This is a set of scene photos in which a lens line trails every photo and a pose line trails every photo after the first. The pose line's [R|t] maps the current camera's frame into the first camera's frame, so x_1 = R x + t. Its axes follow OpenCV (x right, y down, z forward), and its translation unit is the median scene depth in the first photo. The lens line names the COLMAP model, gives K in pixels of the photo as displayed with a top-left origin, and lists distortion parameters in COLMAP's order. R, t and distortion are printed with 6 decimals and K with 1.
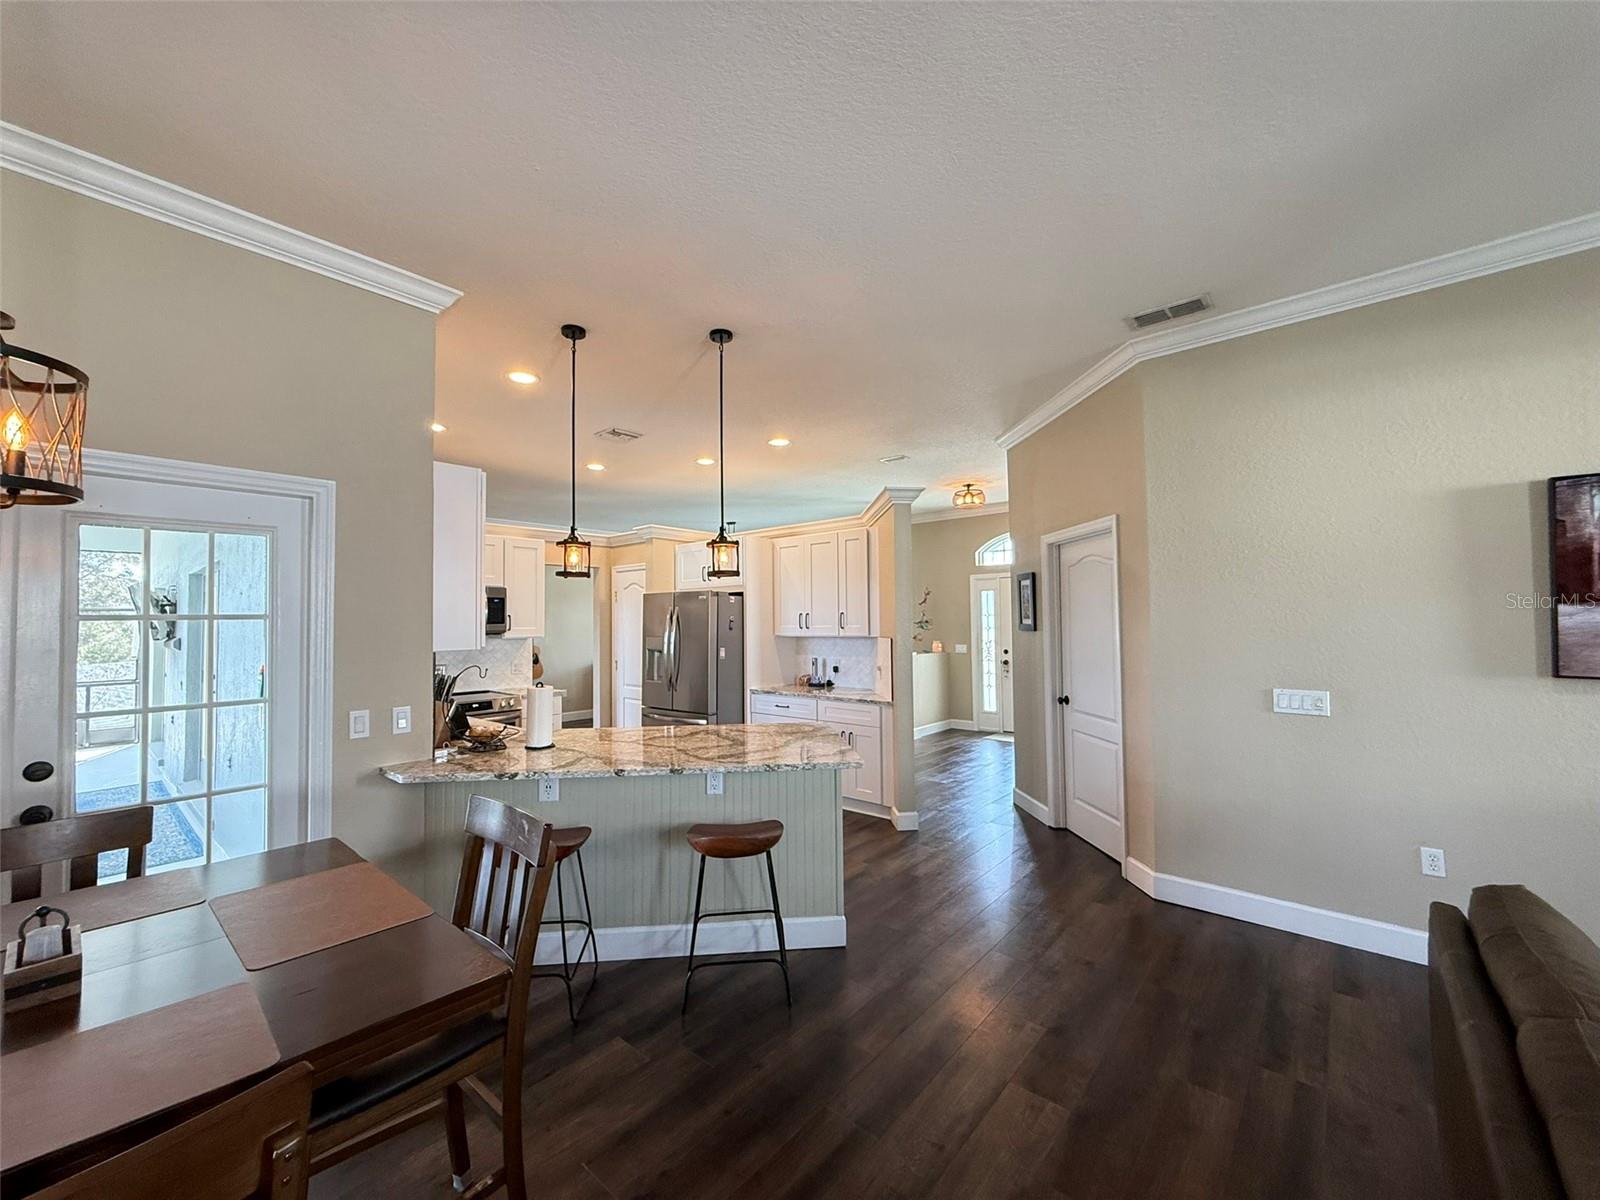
lens RADIAL K [[636.7, 0, 797.3], [0, 636.7, 602.5], [0, 0, 1]] dist [0.000392, 0.000398]
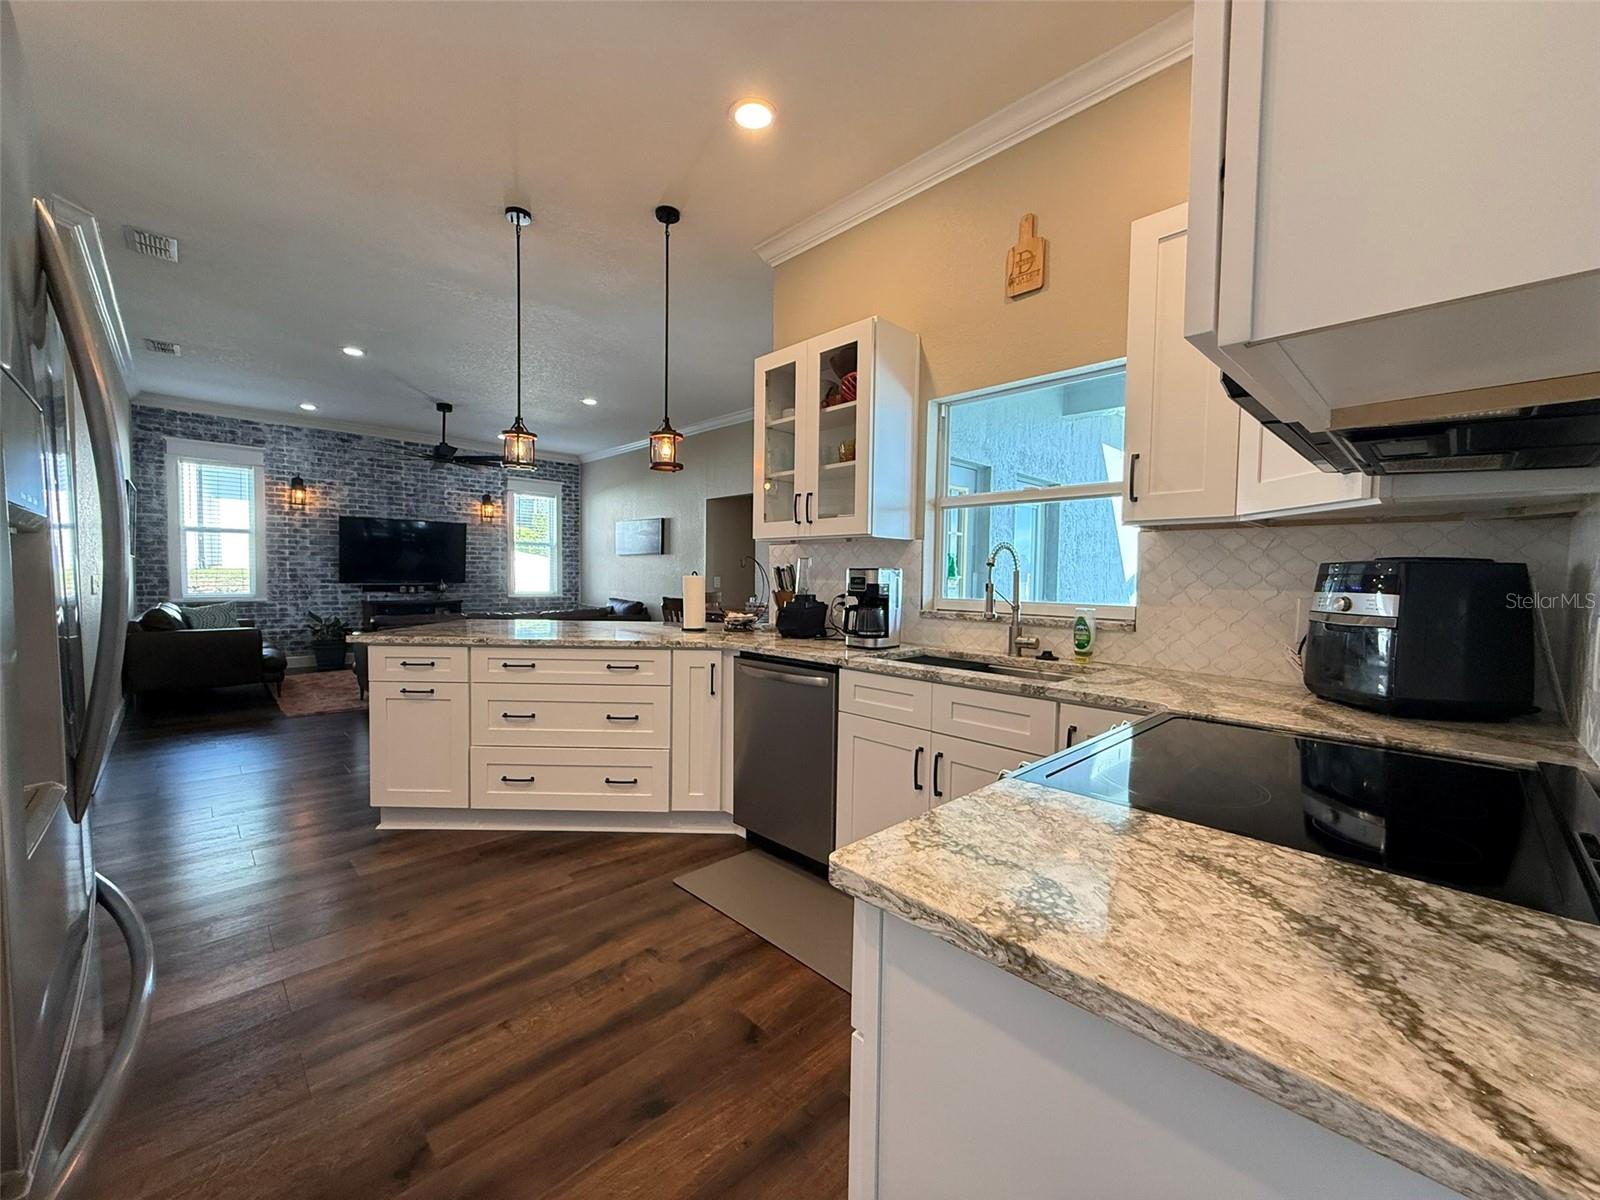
lens RADIAL K [[637.7, 0, 798.1], [0, 637.7, 603.3], [0, 0, 1]] dist [-0.000132, 0.000222]
pose [[-0.995943, -0.008112, 0.089624, -0.566394], [-0.006955, 0.999889, 0.013210, 0.136263], [-0.089721, 0.012533, -0.995888, 1.733454]]
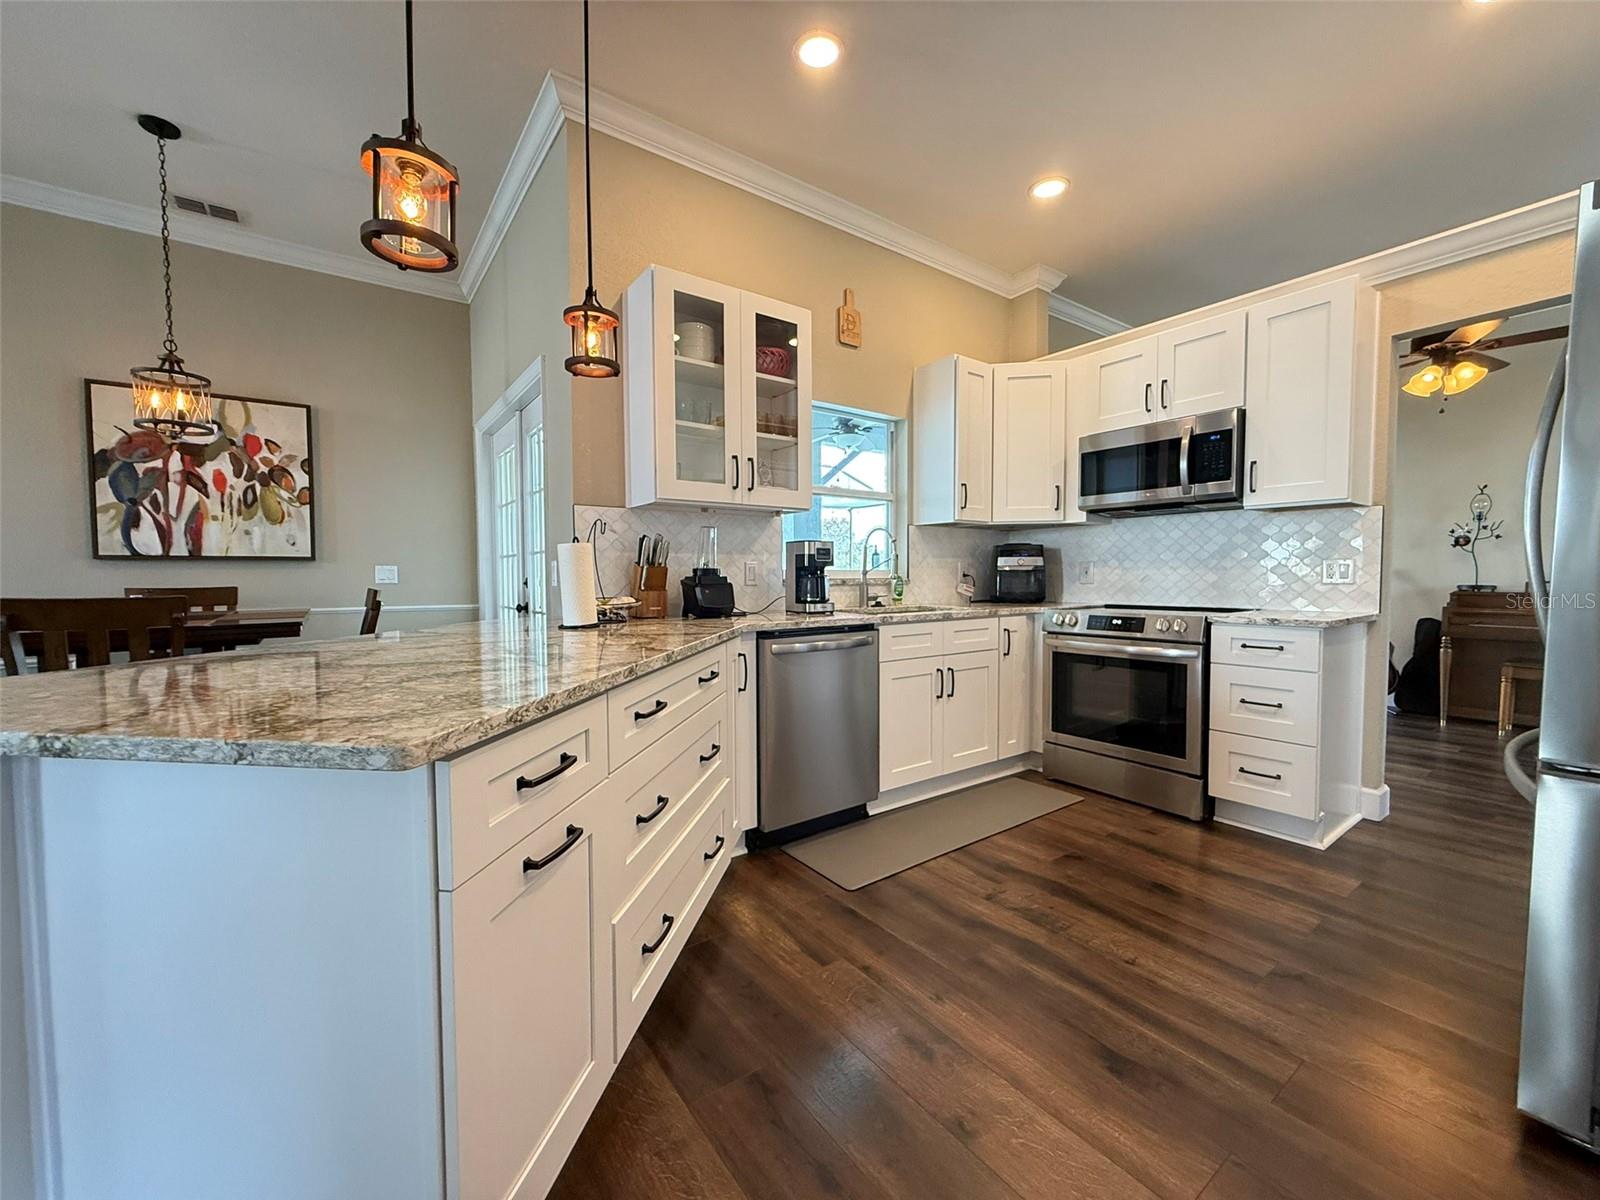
lens RADIAL K [[638.1, 0, 795.8], [0, 638.1, 601.8], [0, 0, 1]] dist [0.000291, -0.000011]
pose [[-0.230236, 0.052336, -0.971727, 0.198644], [0.035836, 0.998331, 0.045278, 0.144587], [0.972475, -0.024399, -0.231727, 1.167684]]
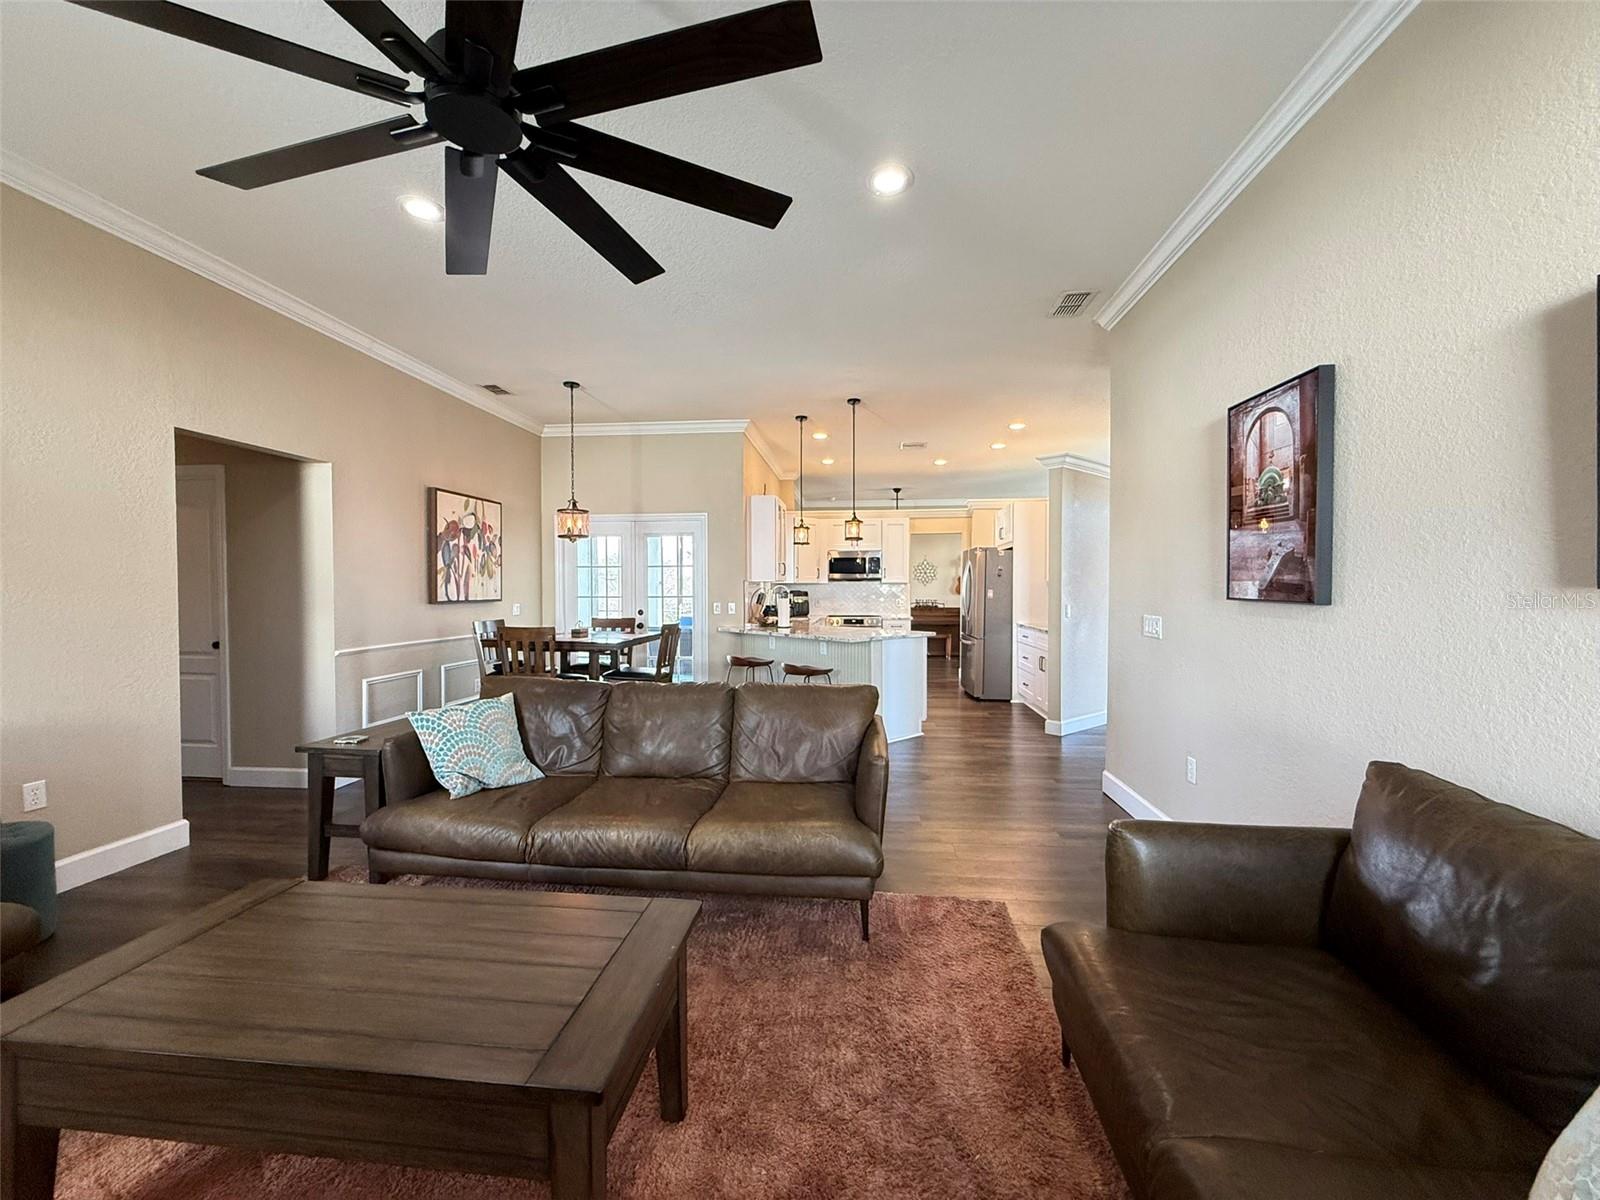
lens RADIAL K [[636.7, 0, 797.3], [0, 636.7, 602.5], [0, 0, 1]] dist [0.000392, 0.000398]
pose [[0.571472, 0.026885, -0.820181, 1.107309], [0.020654, 0.998675, 0.047126, 0.039475], [0.820362, -0.043871, 0.570160, -0.126397]]
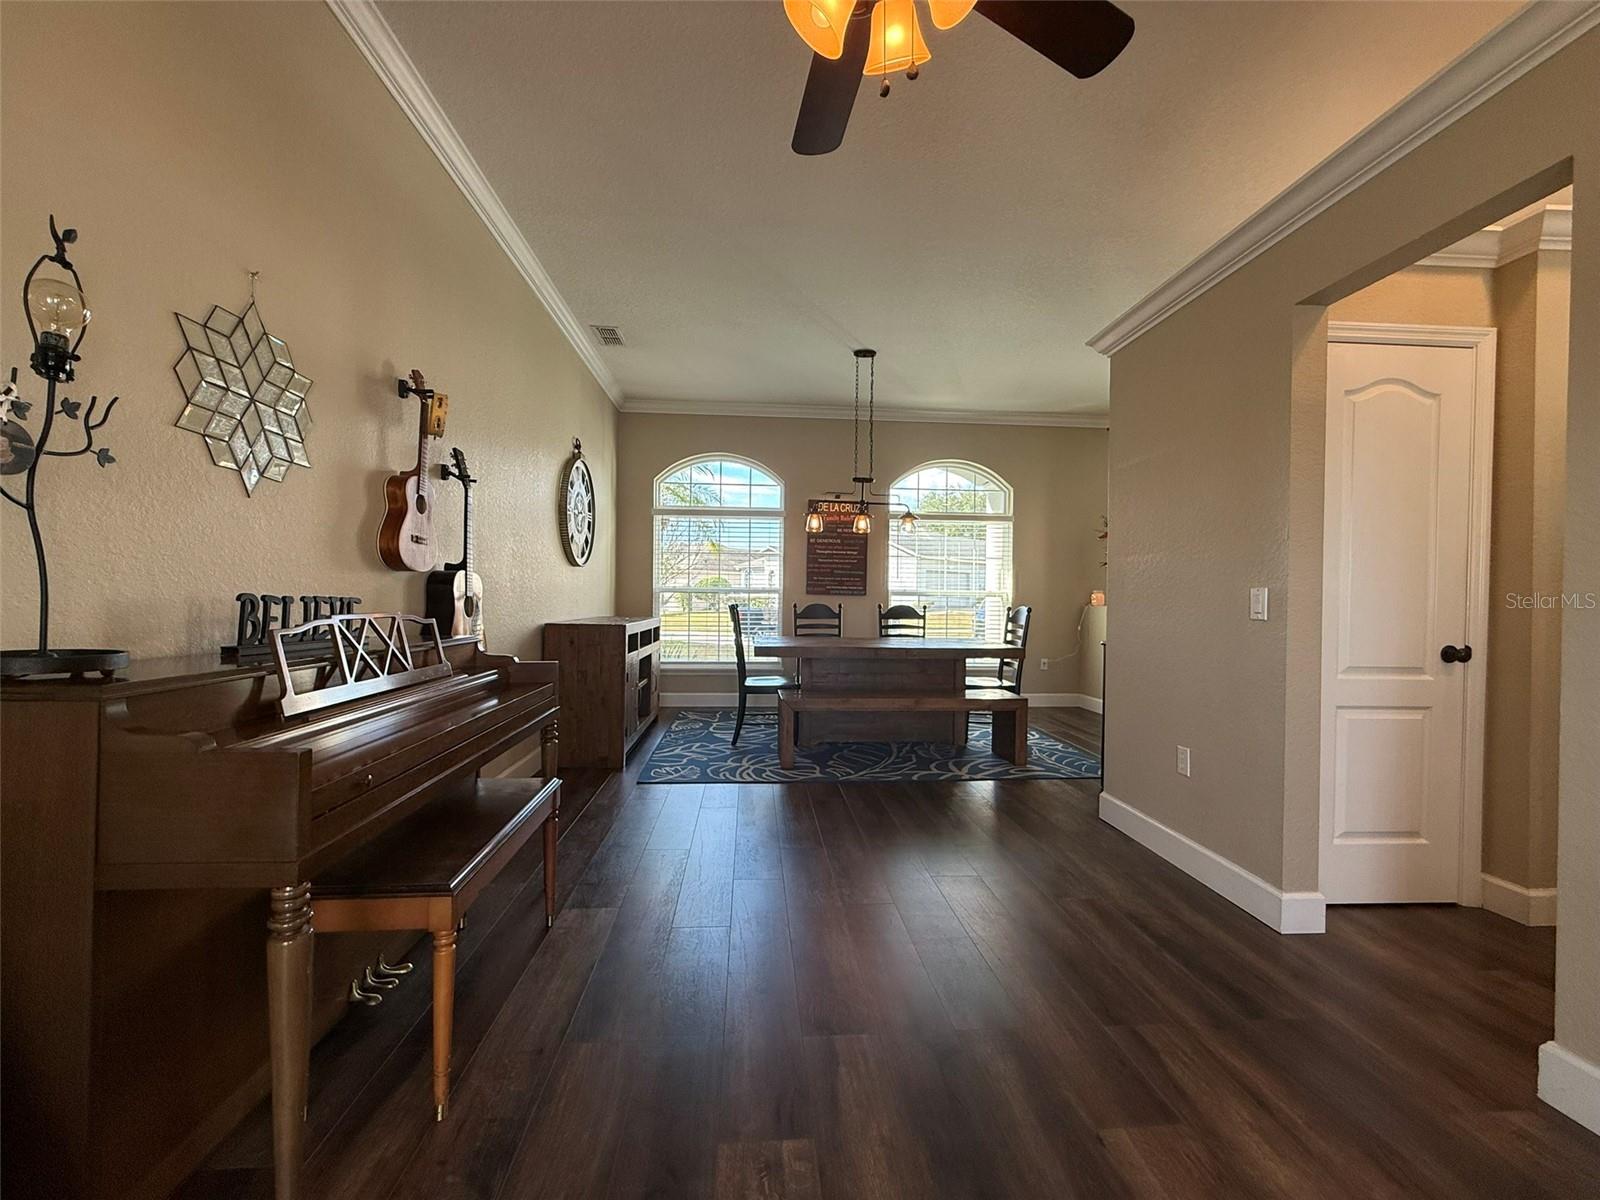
lens RADIAL K [[639.4, 0, 800.0], [0, 639.4, 600.0], [0, 0, 1]] dist [0.003029, 0.000337]
pose [[0.704247, 0.017999, 0.709727, -1.298329], [-0.041843, 0.998993, 0.016185, 0.173942], [-0.708721, -0.041095, 0.704291, 1.736334]]
